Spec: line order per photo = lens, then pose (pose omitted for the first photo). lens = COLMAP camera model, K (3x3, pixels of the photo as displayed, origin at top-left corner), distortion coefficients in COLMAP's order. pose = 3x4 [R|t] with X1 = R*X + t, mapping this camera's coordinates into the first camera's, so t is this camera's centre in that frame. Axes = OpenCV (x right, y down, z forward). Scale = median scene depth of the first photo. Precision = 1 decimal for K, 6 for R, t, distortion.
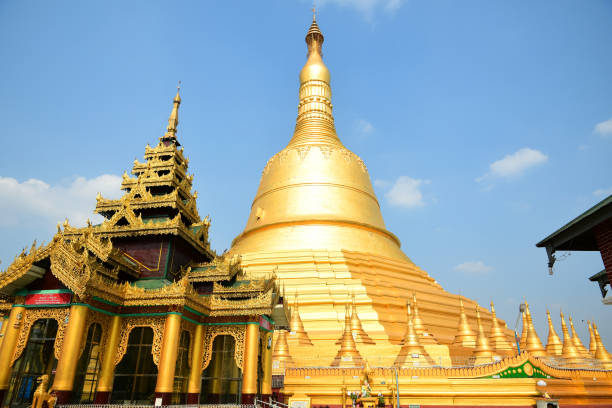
lens RADIAL K [[402.3, 0, 302.3], [0, 402.3, 206.8], [0, 0, 1]] dist [-0.041468, 0.018866]
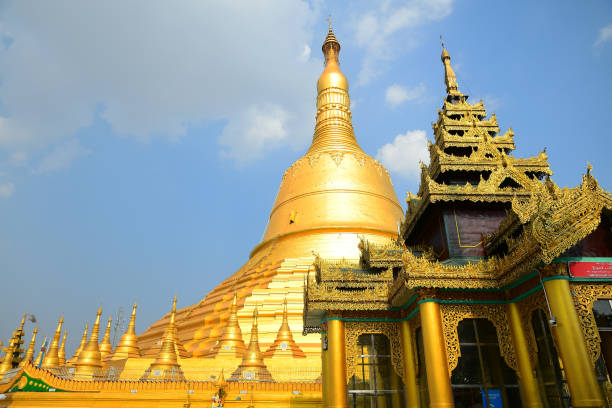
lens RADIAL K [[402.3, 0, 305.0], [0, 402.3, 202.3], [0, 0, 1]] dist [-0.041468, 0.018866]
pose [[0.983934, 0.092851, 0.152491, -0.790110], [-0.084598, 0.994622, -0.059755, 0.126082], [-0.157219, 0.045895, 0.986497, 0.260169]]
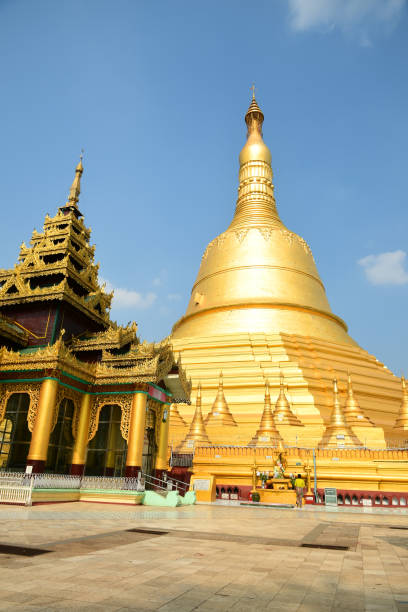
lens RADIAL K [[402.3, 0, 198.5], [0, 402.3, 313.3], [0, 0, 1]] dist [-0.041468, 0.018866]
pose [[0.990259, -0.021249, -0.137608, 0.107793], [0.026414, 0.999009, 0.035815, 0.059594], [0.136711, -0.039100, 0.989839, 0.082356]]
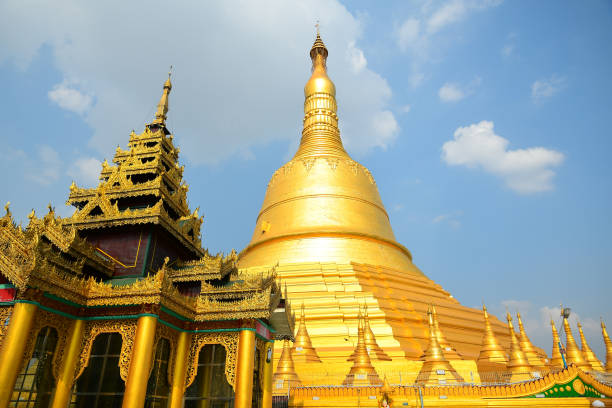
lens RADIAL K [[402.3, 0, 301.1], [0, 402.3, 205.5], [0, 0, 1]] dist [-0.041468, 0.018866]
pose [[0.999700, -0.014003, -0.020104, 0.004703], [0.012918, 0.998503, -0.053150, 0.062568], [0.020819, 0.052874, 0.998384, 0.130463]]
